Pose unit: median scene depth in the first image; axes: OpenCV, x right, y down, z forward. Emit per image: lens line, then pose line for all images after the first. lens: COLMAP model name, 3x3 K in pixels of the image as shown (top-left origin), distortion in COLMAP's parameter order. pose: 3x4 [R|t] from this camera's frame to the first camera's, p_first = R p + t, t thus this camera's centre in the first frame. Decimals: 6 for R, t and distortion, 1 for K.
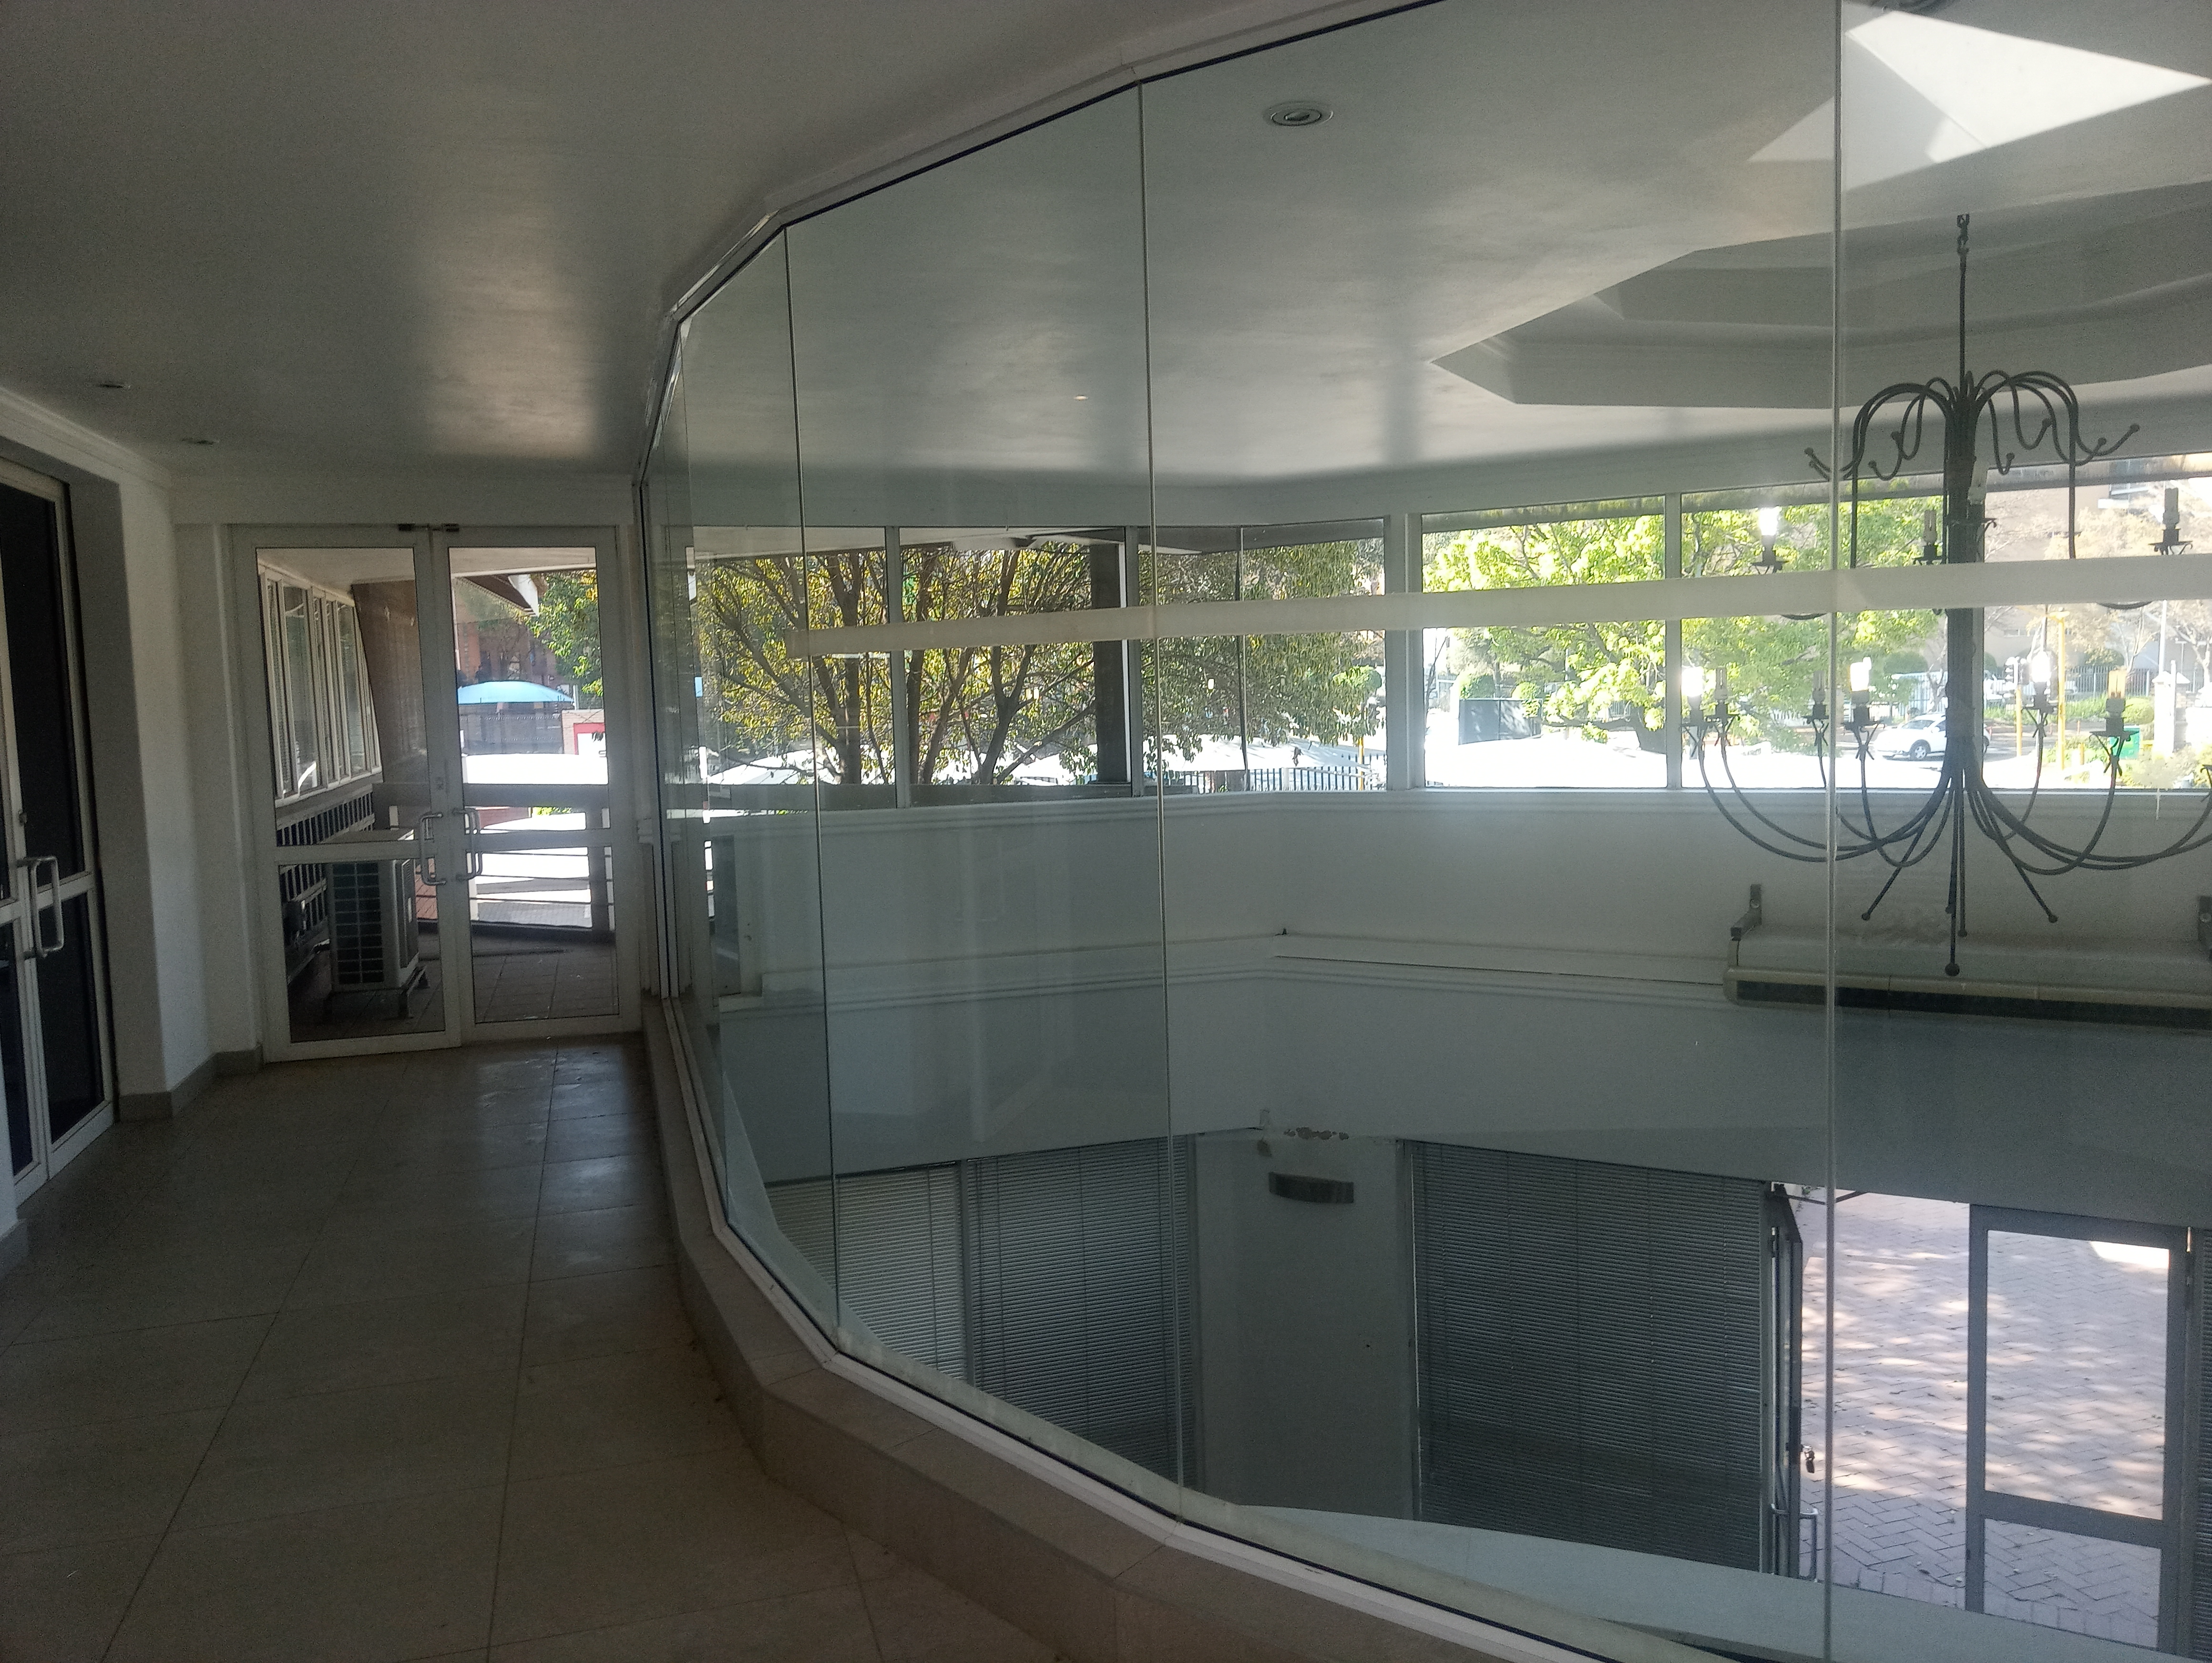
lens RADIAL K [[1685.1, 0, 1112.1], [0, 1685.1, 832.1], [0, 0, 1]] dist [0.141479, -0.237018]
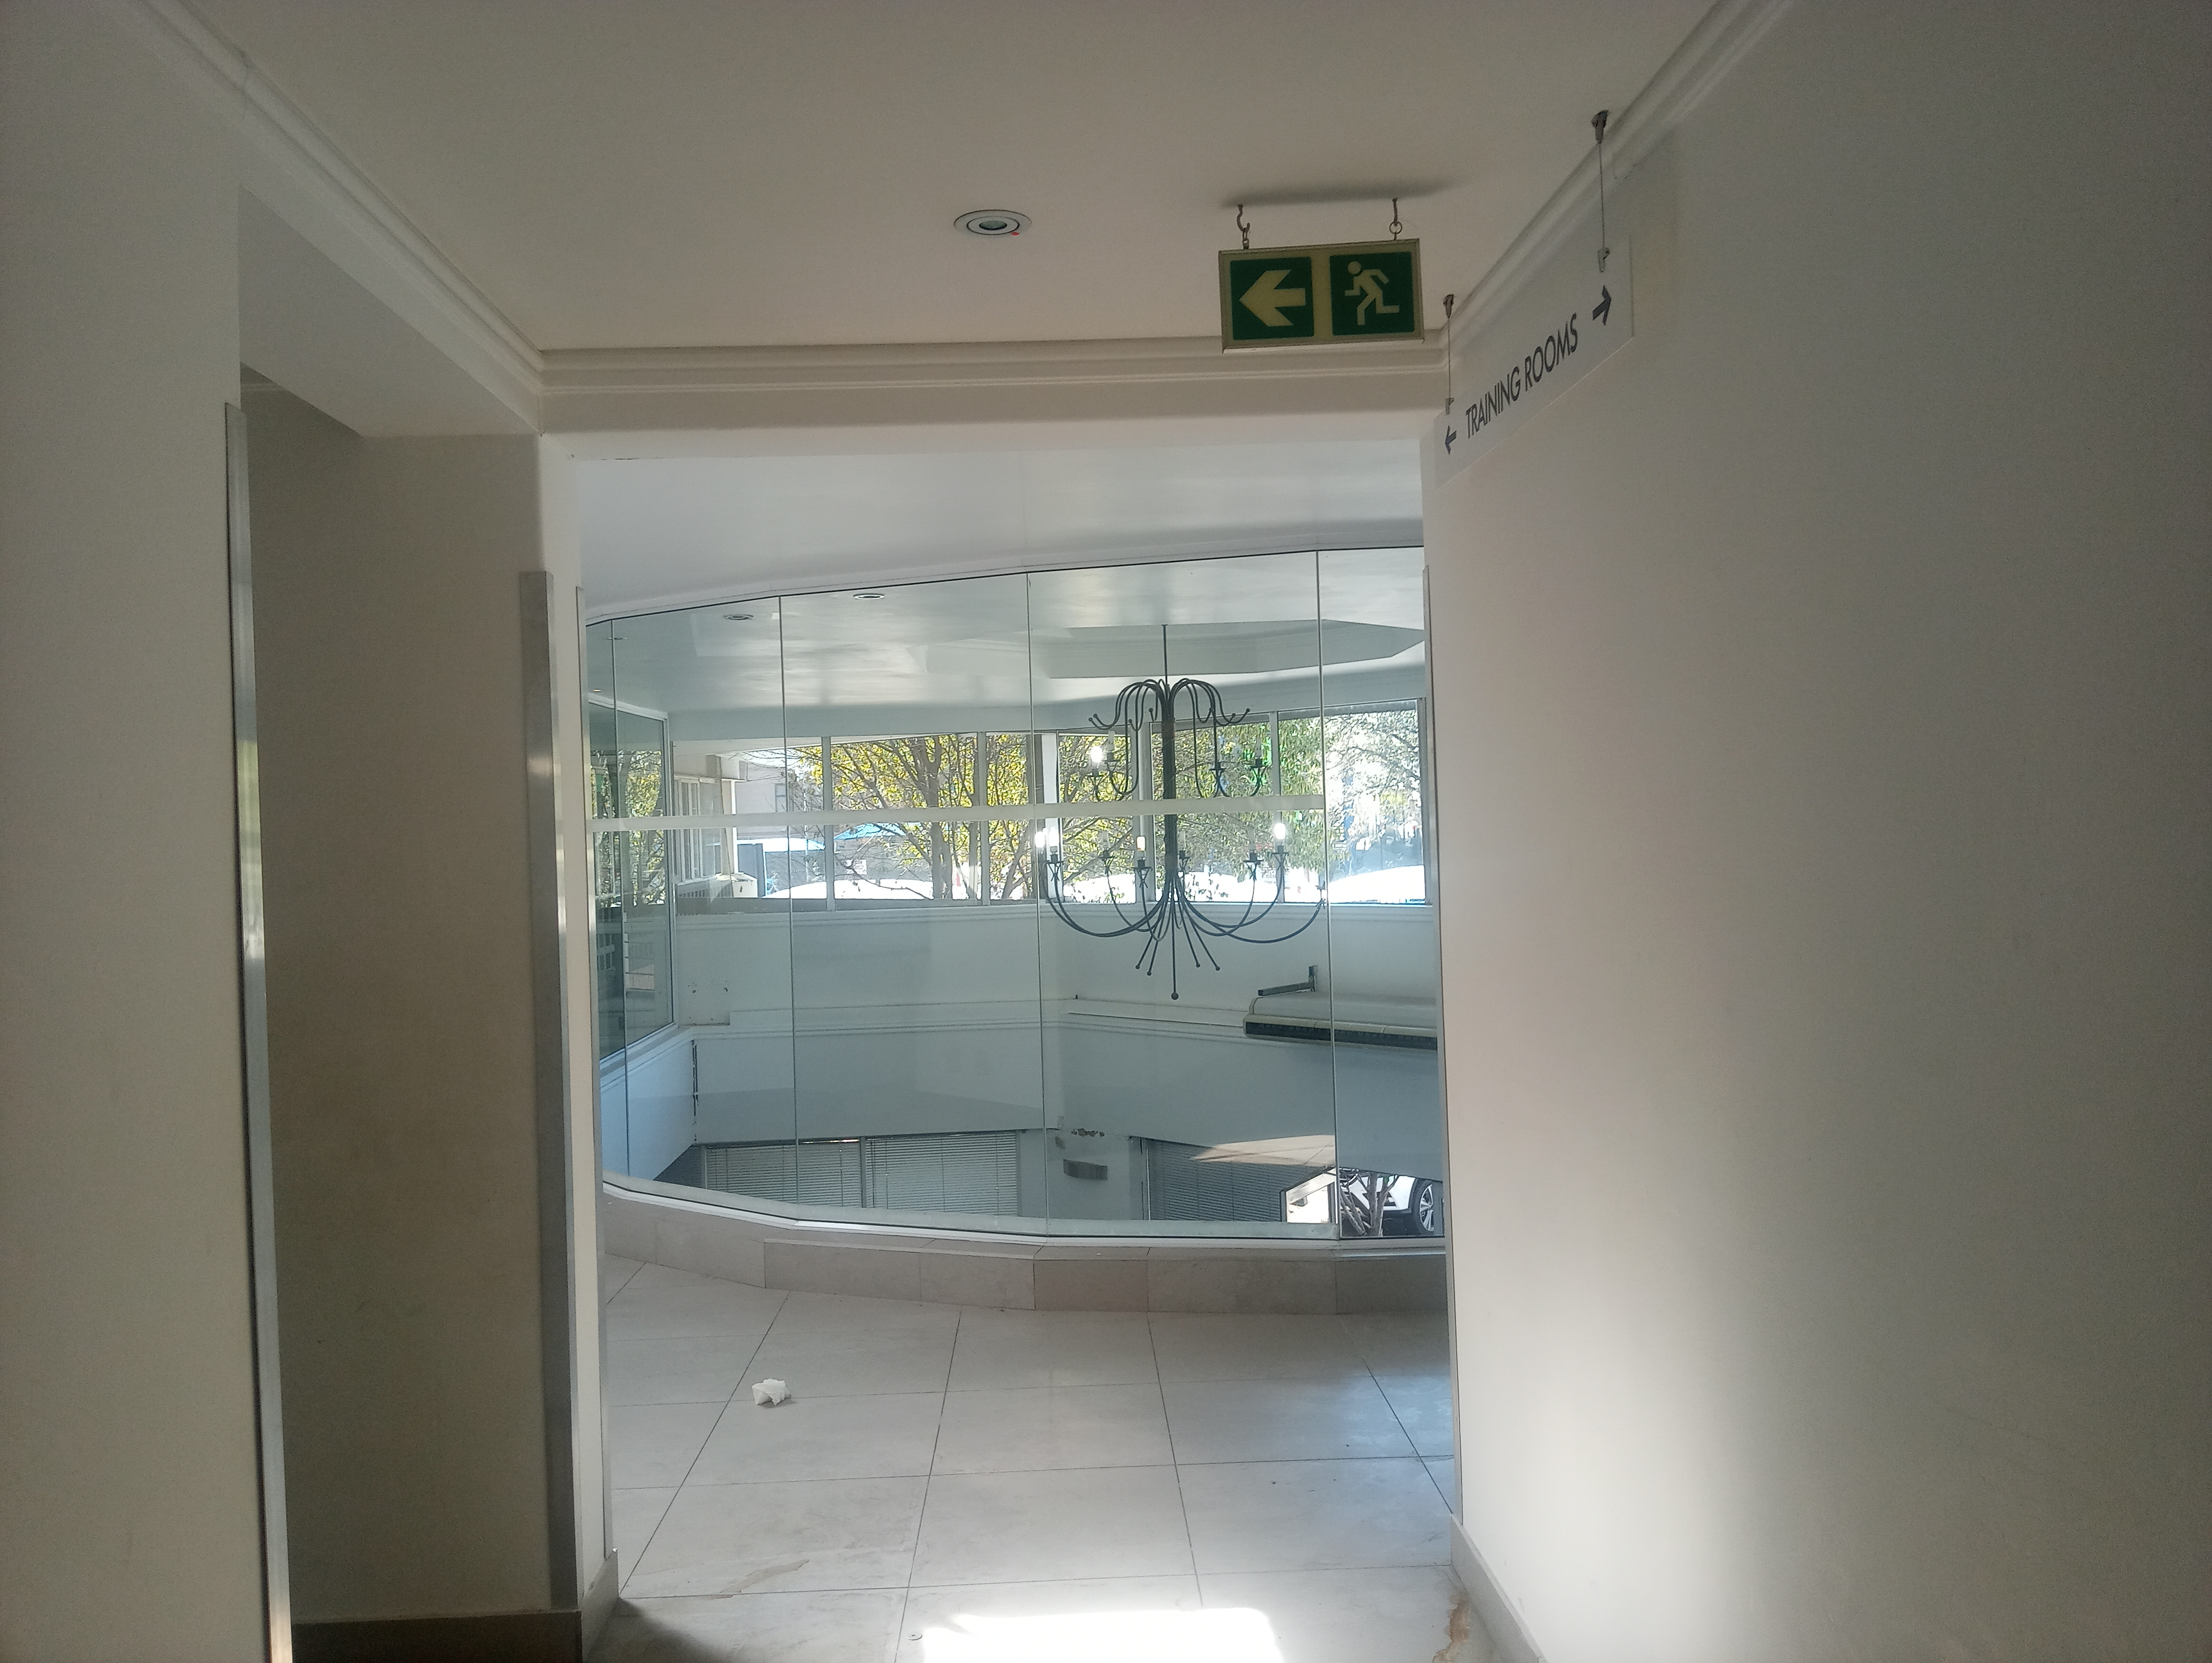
lens RADIAL K [[1685.1, 0, 1112.1], [0, 1685.1, 832.1], [0, 0, 1]] dist [0.141479, -0.237018]
pose [[0.954826, -0.012607, -0.296898, 0.738066], [-0.007611, 0.997734, -0.066845, 0.018073], [0.297068, 0.066085, 0.952567, -0.533971]]
